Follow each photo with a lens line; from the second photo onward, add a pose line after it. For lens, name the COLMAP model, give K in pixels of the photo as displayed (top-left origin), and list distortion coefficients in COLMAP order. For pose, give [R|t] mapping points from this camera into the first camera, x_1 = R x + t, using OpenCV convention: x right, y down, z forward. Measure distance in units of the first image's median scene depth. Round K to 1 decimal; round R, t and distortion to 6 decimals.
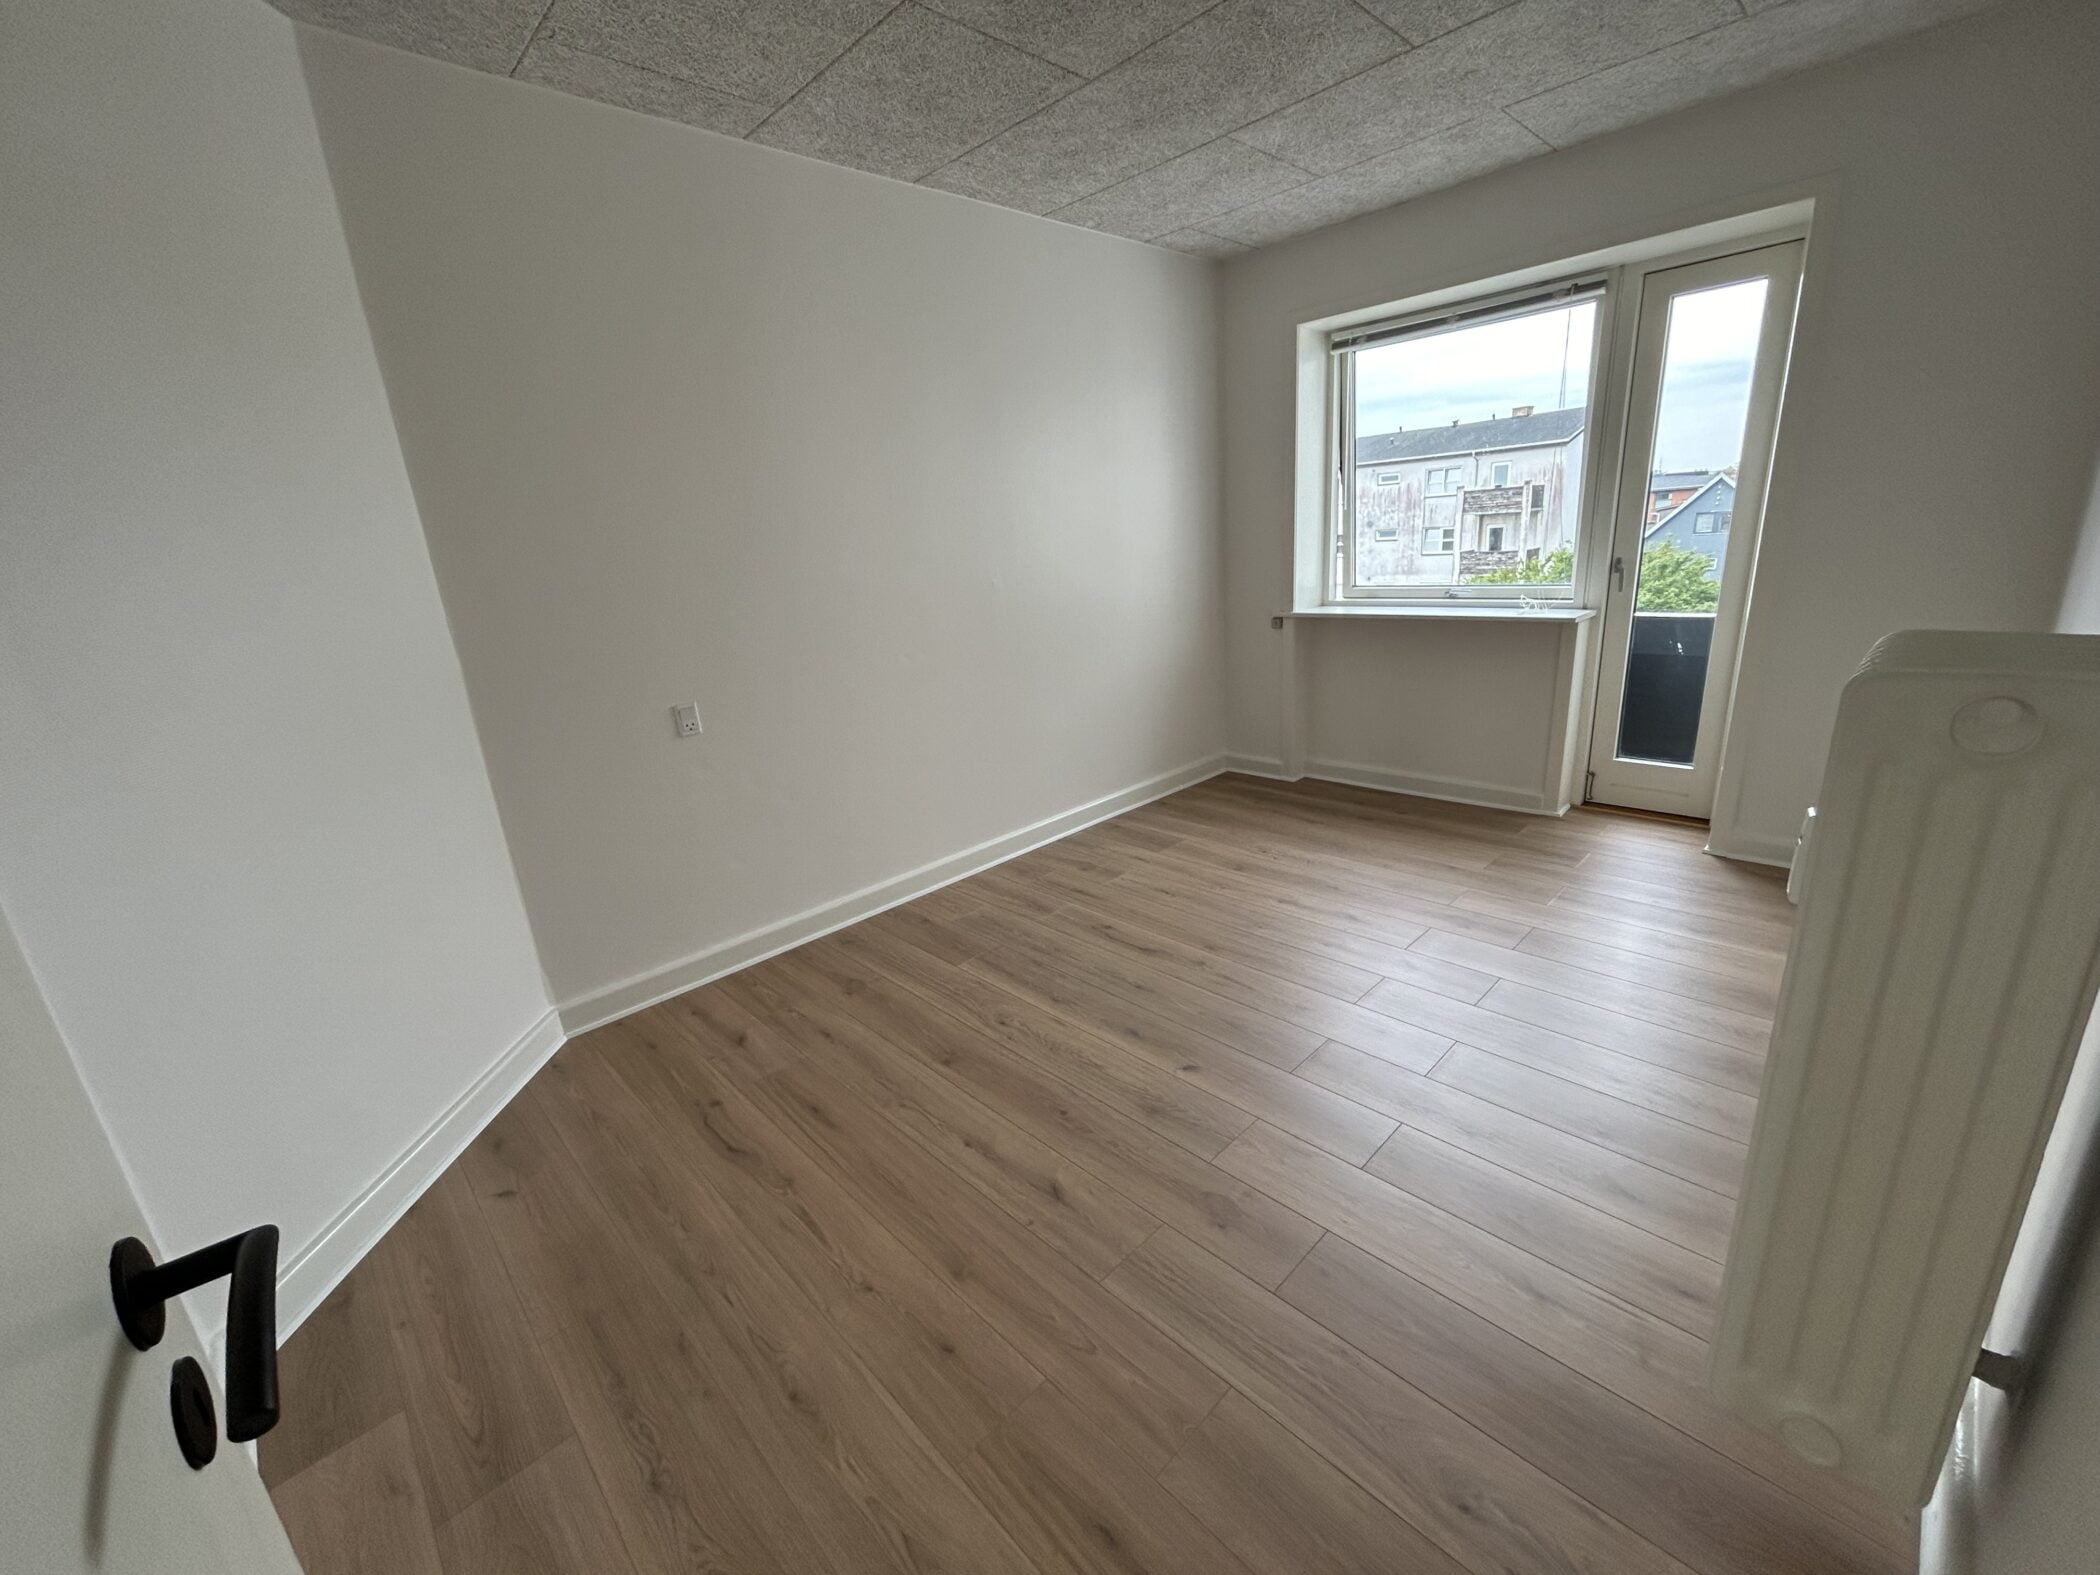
lens RADIAL K [[851.4, 0, 1045.6], [0, 851.4, 782.9], [0, 0, 1]] dist [0.003351, 0.000008]
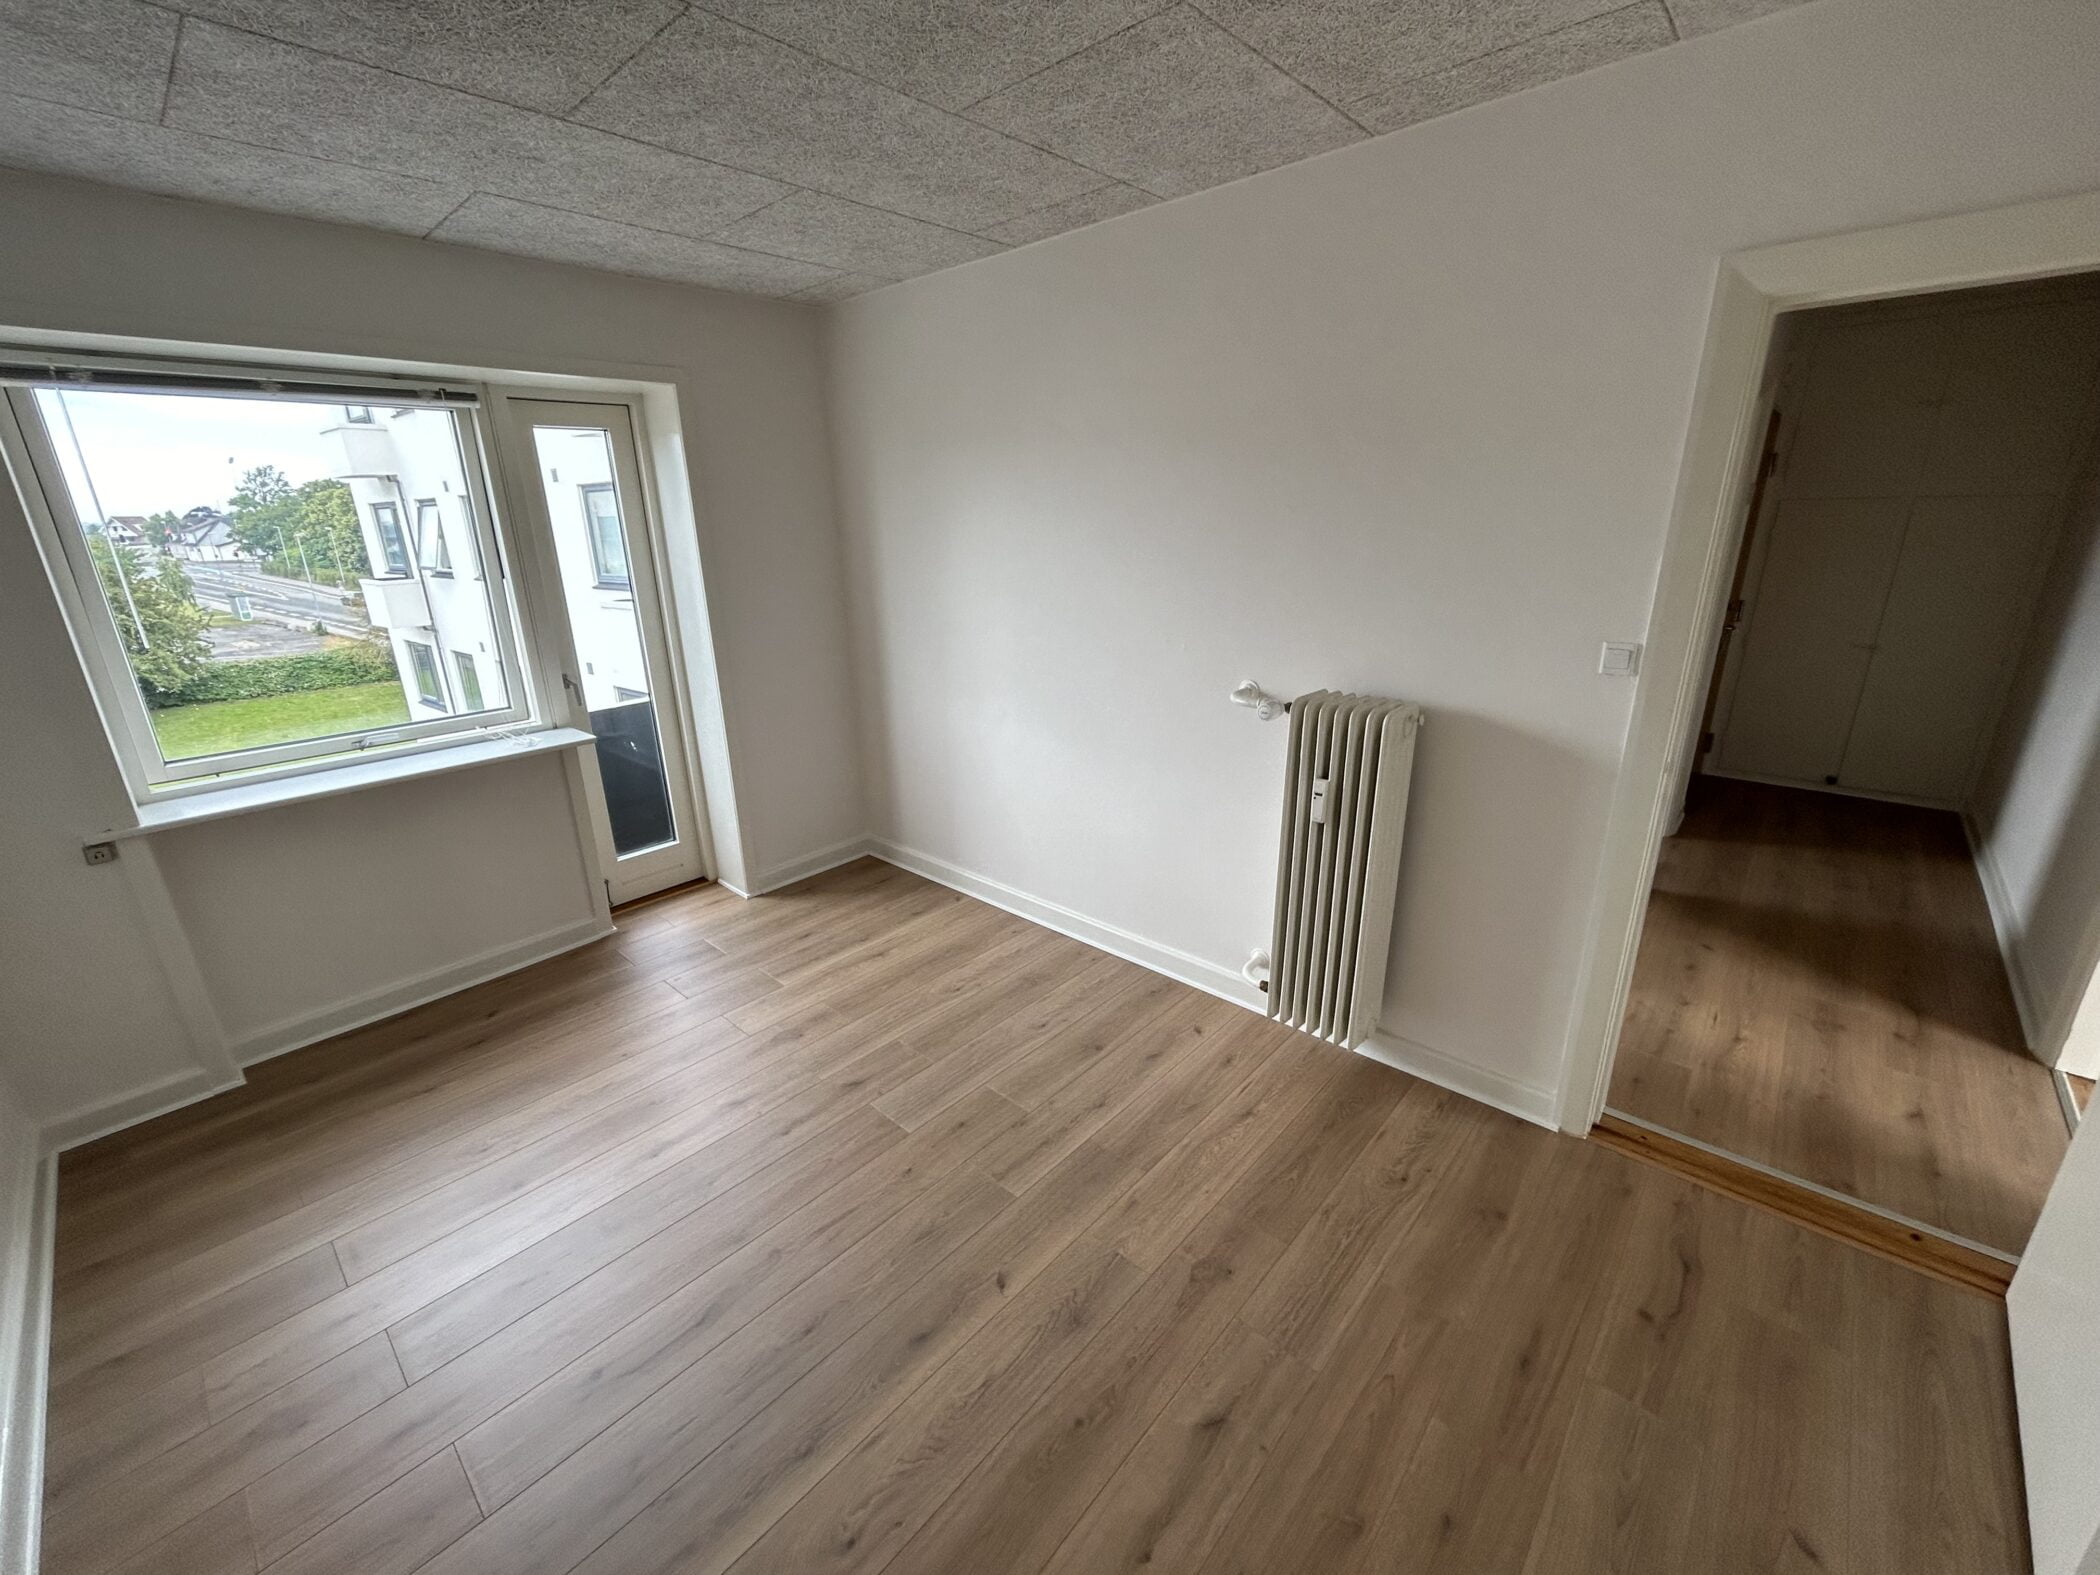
lens RADIAL K [[851.4, 0, 1045.6], [0, 851.4, 782.9], [0, 0, 1]] dist [0.003351, 0.000008]
pose [[-0.058615, -0.238227, 0.969439, -0.295142], [0.312392, 0.917959, 0.244465, -0.177797], [-0.948143, 0.317174, 0.020614, 0.401471]]
